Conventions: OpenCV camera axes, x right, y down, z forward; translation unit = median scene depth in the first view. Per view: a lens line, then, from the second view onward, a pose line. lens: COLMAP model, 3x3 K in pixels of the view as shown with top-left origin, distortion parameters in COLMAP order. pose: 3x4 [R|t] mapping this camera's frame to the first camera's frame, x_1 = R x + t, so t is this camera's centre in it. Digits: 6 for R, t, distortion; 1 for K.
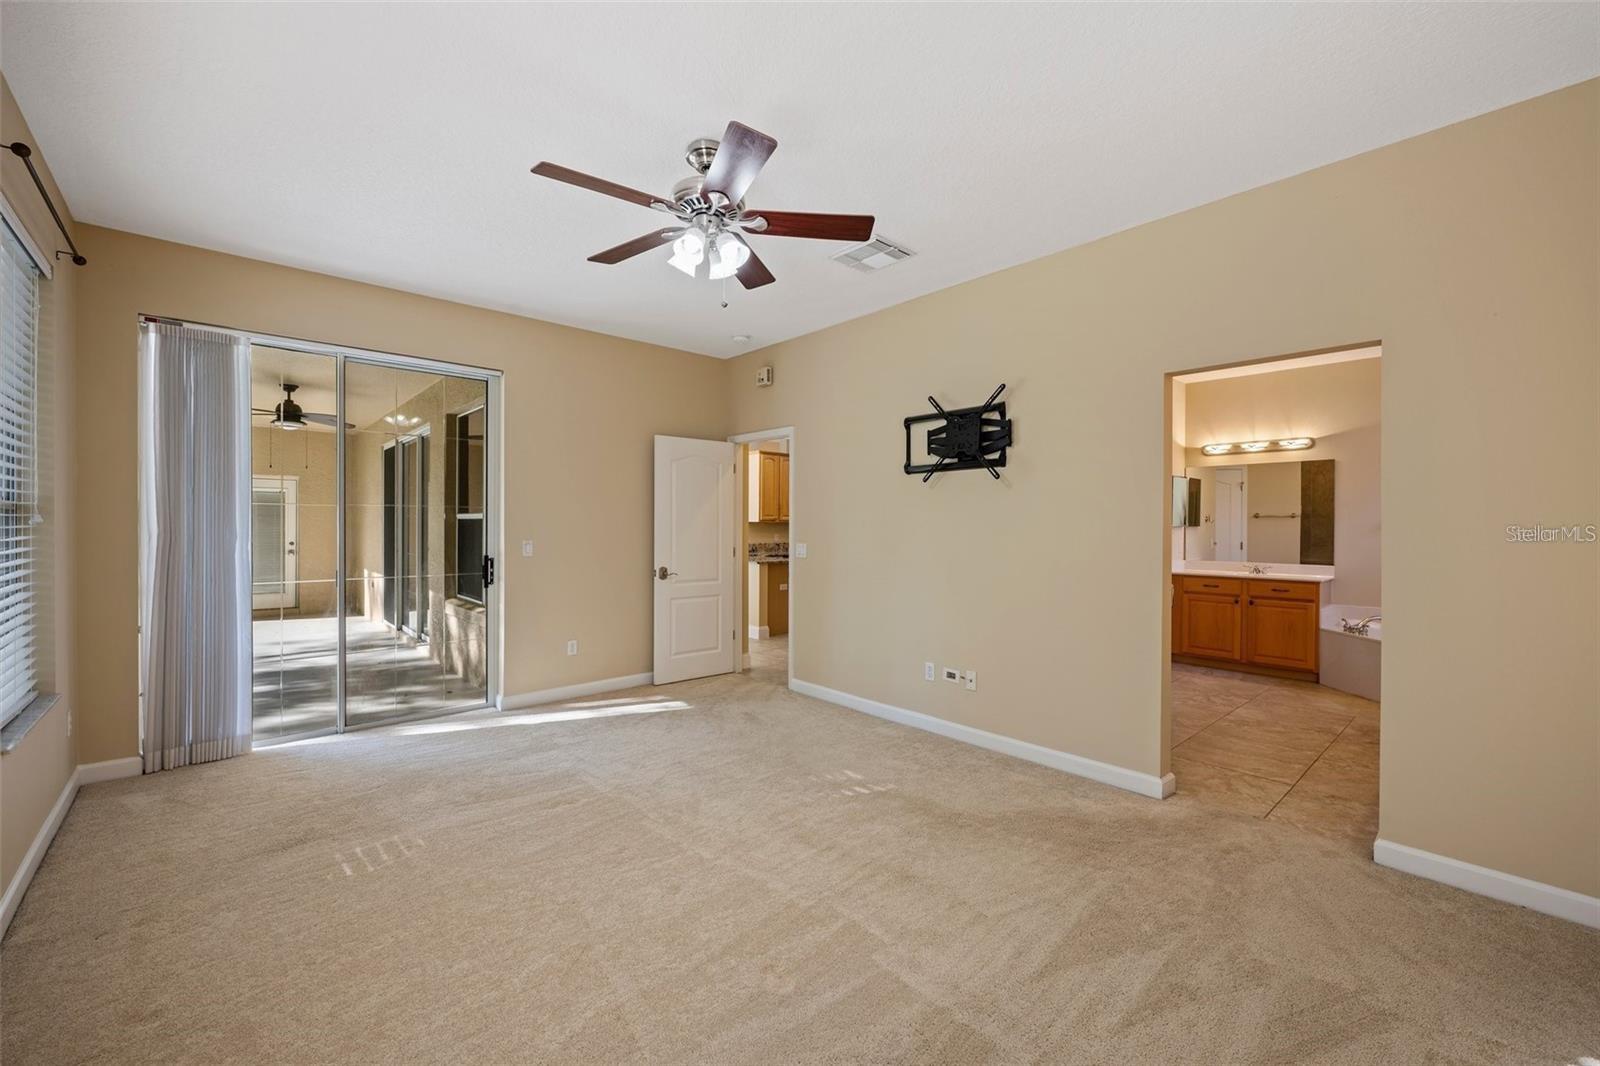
lens RADIAL K [[639.7, 0, 792.5], [0, 639.7, 527.6], [0, 0, 1]] dist [-0.001942, 0.000375]
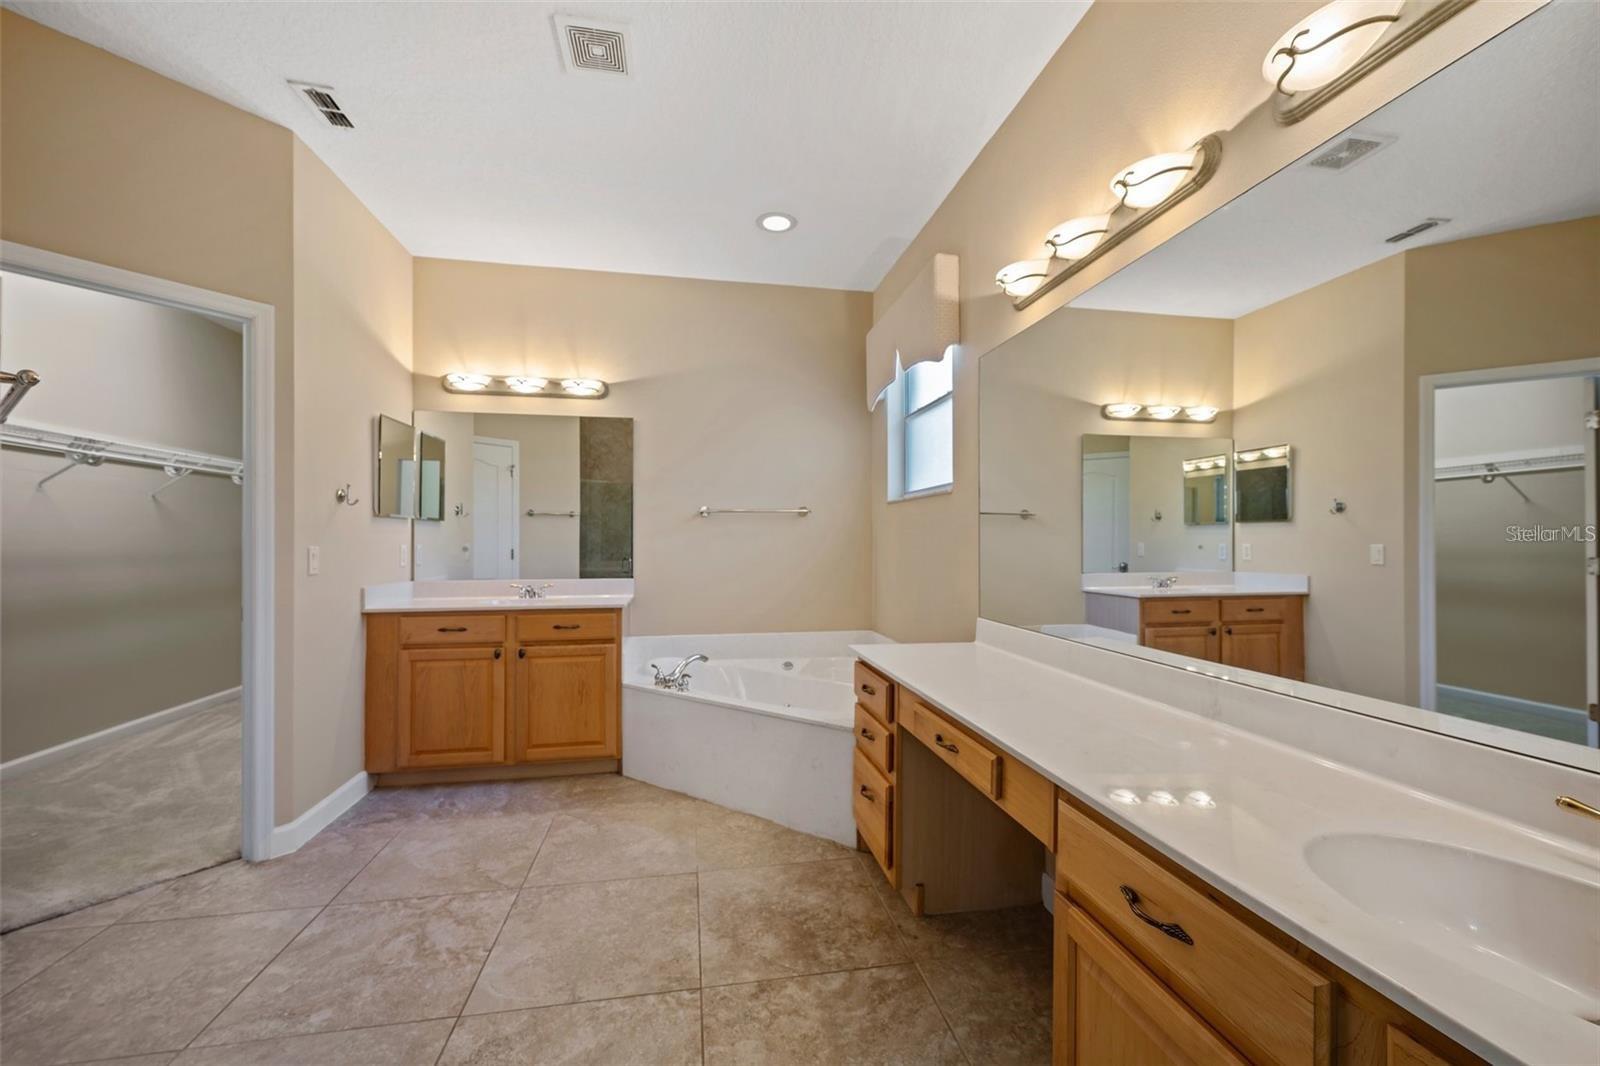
lens RADIAL K [[639.7, 0, 799.7], [0, 639.7, 537.0], [0, 0, 1]] dist [-0.001942, 0.000375]
pose [[0.518904, 0.003859, 0.854824, 0.364549], [0.009618, 0.999900, -0.010352, 0.024458], [-0.854779, 0.013593, 0.518815, 0.499300]]
